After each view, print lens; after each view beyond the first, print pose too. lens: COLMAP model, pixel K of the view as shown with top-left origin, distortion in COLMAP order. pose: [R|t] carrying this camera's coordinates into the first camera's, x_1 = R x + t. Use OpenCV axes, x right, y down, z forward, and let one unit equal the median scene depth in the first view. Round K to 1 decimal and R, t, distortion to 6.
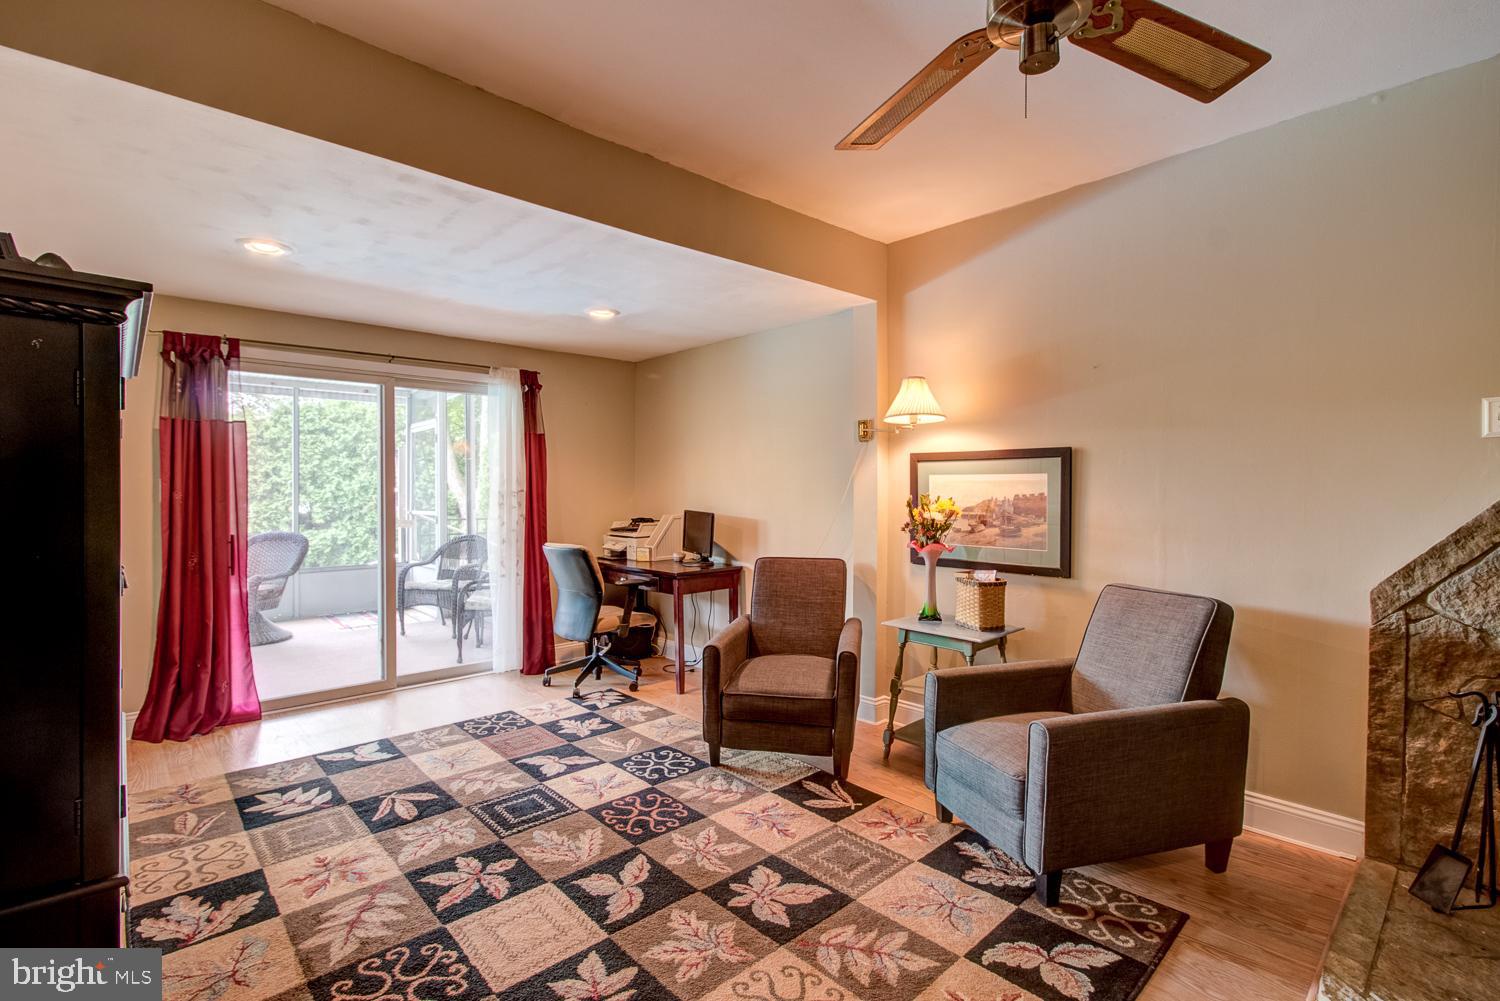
lens RADIAL K [[695.2, 0, 758.9], [0, 695.2, 502.6], [0, 0, 1]] dist [-0.014000, 0.009483]
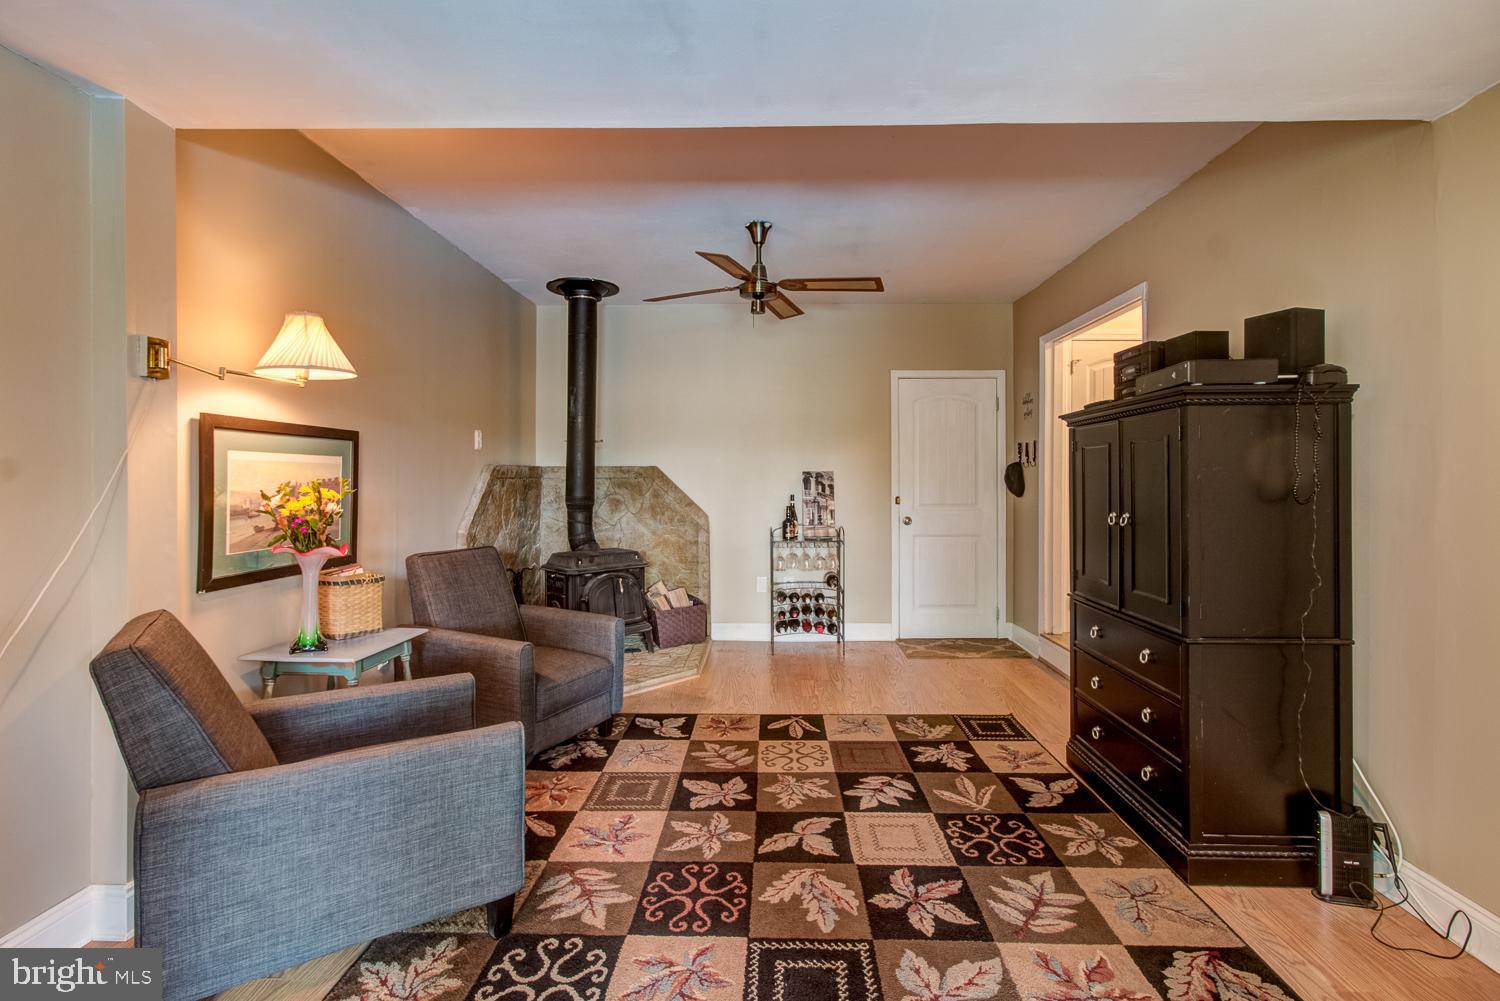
lens RADIAL K [[695.2, 0, 746.7], [0, 695.2, 477.6], [0, 0, 1]] dist [-0.014000, 0.009483]
pose [[-0.698449, 0.001448, 0.715658, -0.708942], [0.011746, 0.999886, 0.009440, -0.017163], [-0.715563, 0.014999, -0.698387, 1.403898]]
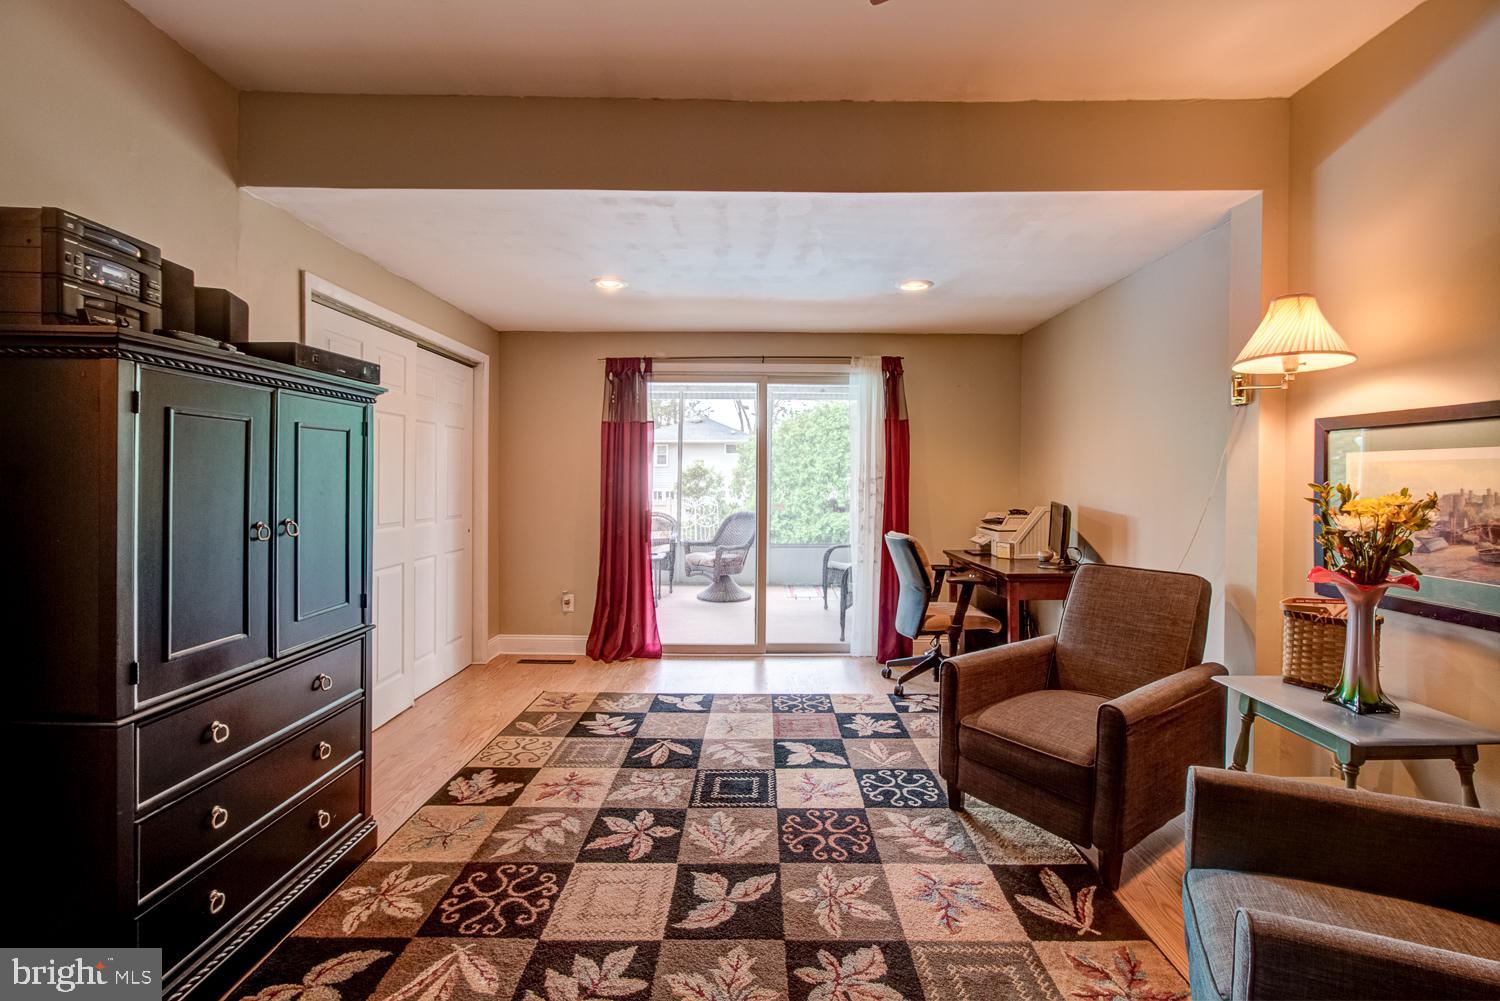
lens RADIAL K [[695.2, 0, 763.6], [0, 695.2, 476.9], [0, 0, 1]] dist [-0.014000, 0.009483]
pose [[0.734065, 0.003026, -0.679073, 0.361905], [-0.019339, 0.999678, -0.016450, 0.003980], [0.678804, 0.025208, 0.733886, 0.262476]]
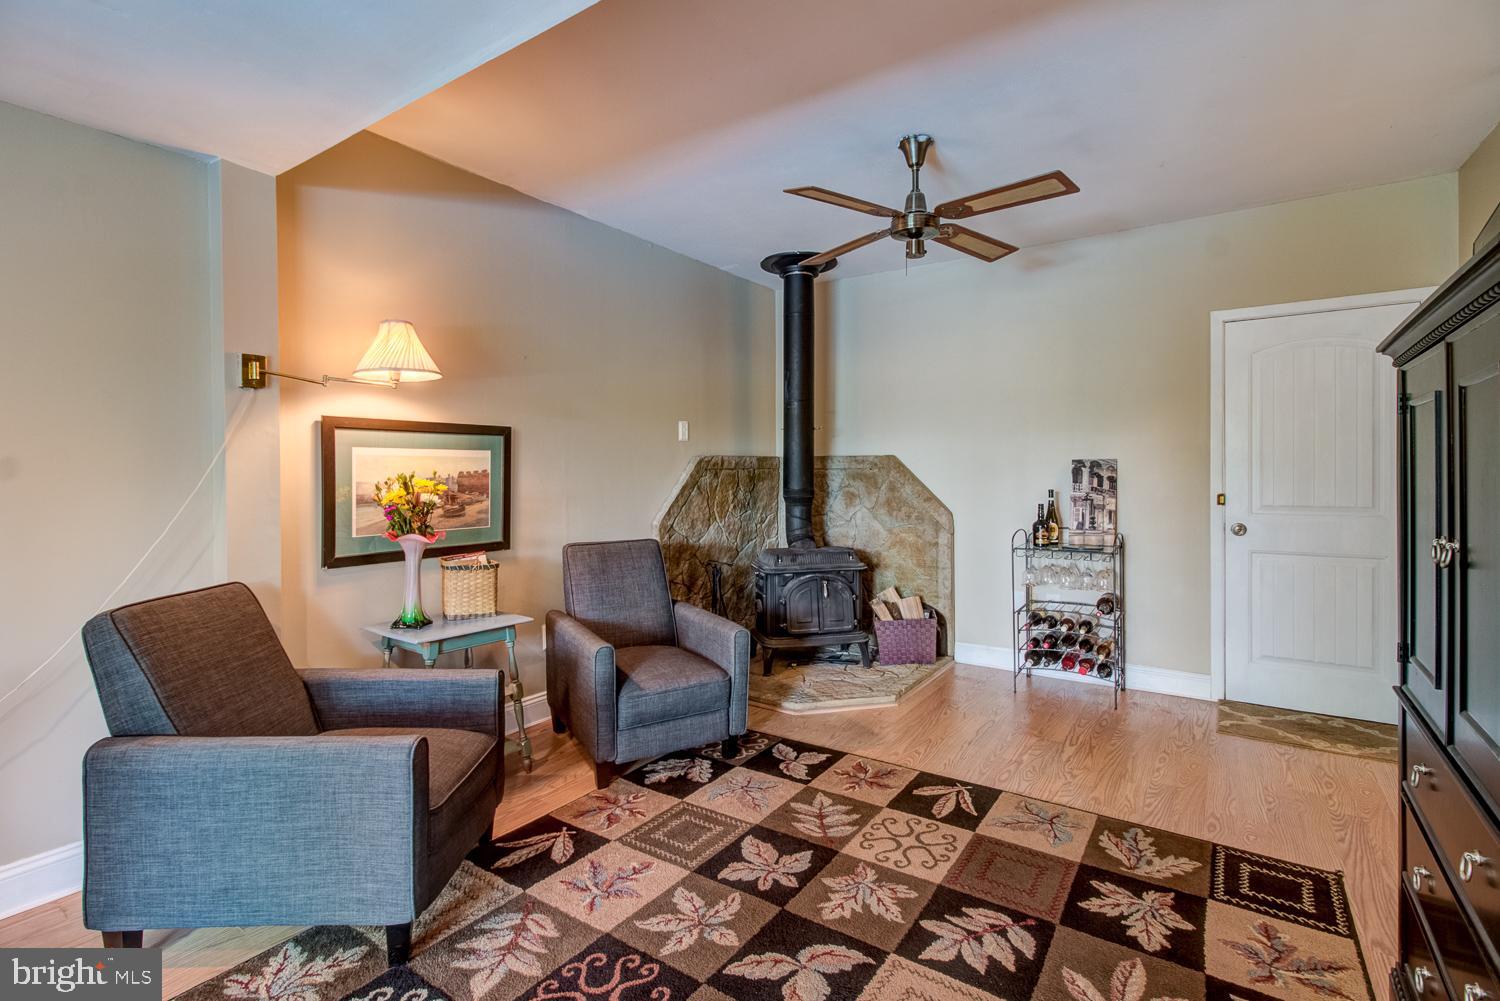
lens RADIAL K [[695.2, 0, 743.5], [0, 695.2, 473.2], [0, 0, 1]] dist [-0.014000, 0.009483]
pose [[-0.199656, -0.003814, 0.979859, -0.731519], [0.020224, 0.999763, 0.008012, -0.009735], [-0.979657, 0.021416, -0.199531, 0.932351]]
